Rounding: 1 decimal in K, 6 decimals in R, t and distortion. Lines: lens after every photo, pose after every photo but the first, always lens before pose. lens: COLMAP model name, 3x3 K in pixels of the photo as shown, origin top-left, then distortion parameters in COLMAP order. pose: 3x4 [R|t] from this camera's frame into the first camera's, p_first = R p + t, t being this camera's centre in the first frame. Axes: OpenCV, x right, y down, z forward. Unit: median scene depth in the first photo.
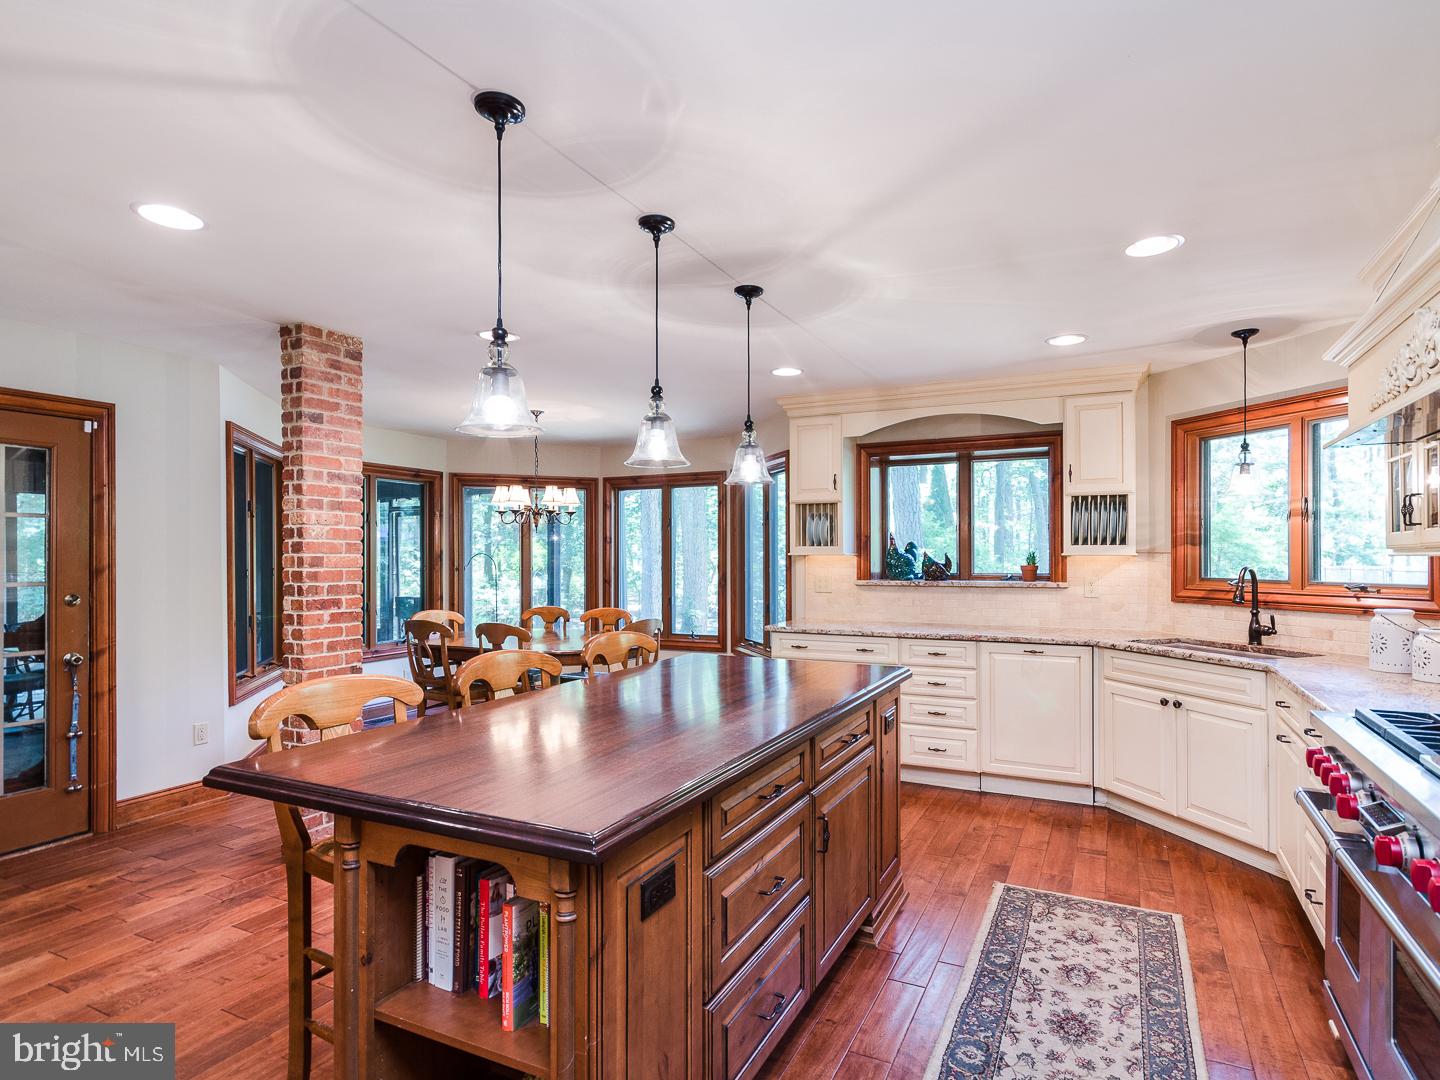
lens RADIAL K [[770.6, 0, 720.0], [0, 770.6, 540.0], [0, 0, 1]] dist [0.021788, -0.000190]
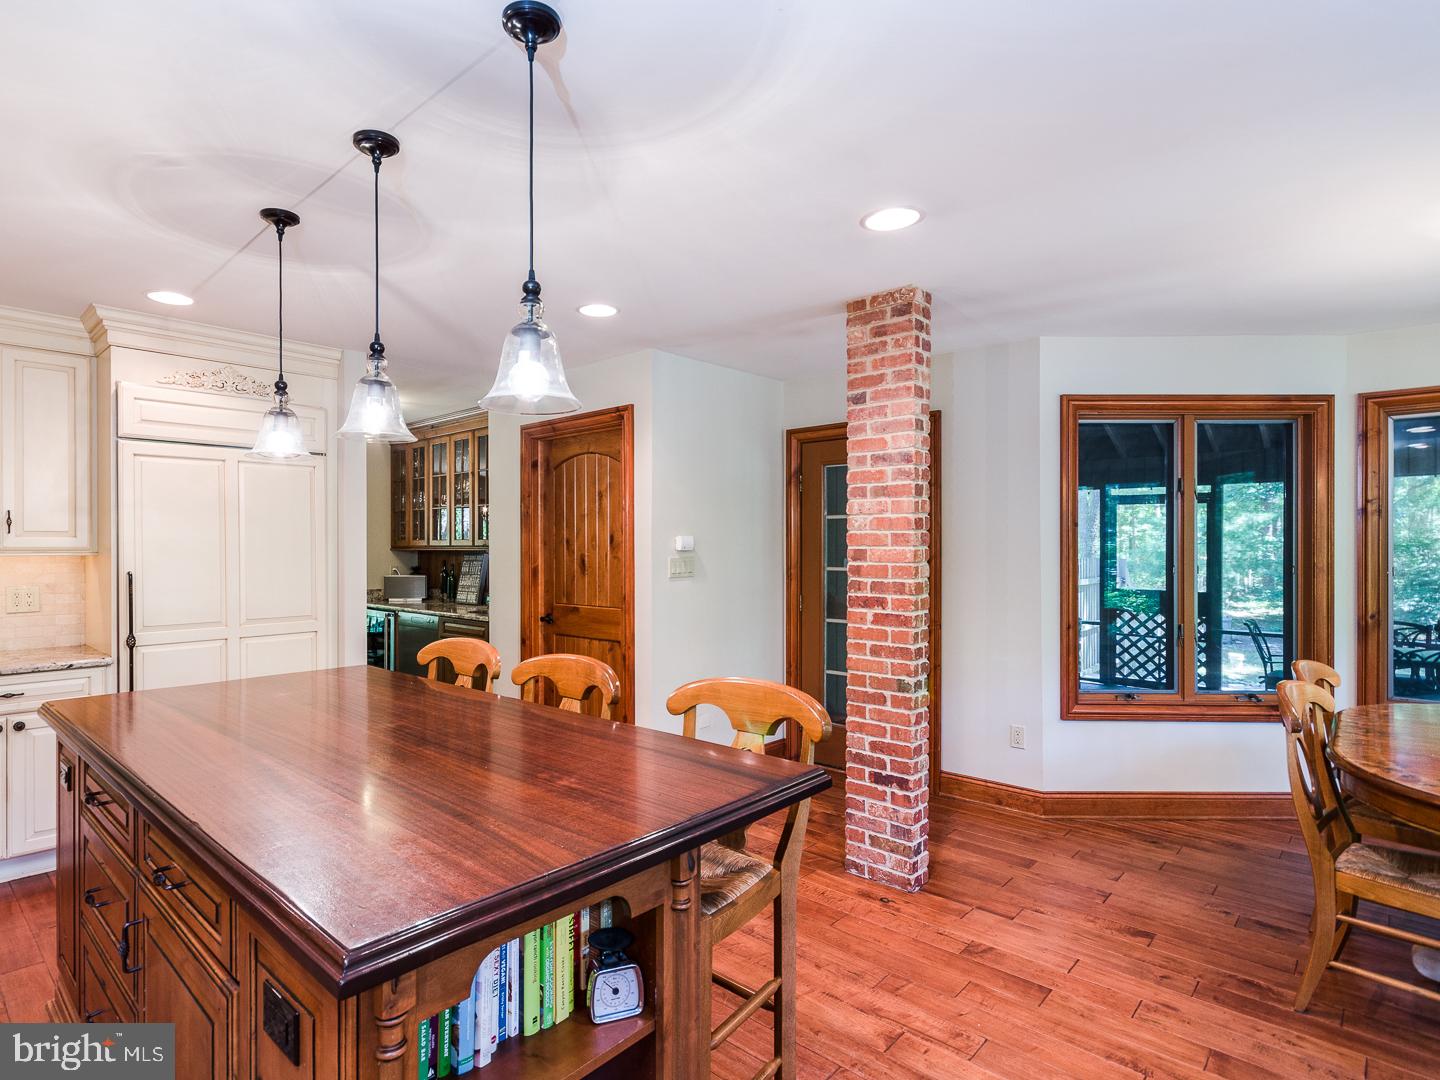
lens RADIAL K [[770.6, 0, 720.0], [0, 770.6, 540.0], [0, 0, 1]] dist [0.021788, -0.000190]
pose [[-0.256508, -0.010719, -0.966483, 0.397328], [0.014309, 0.999787, -0.014886, 0.021227], [0.966436, -0.017648, -0.256300, 1.051943]]
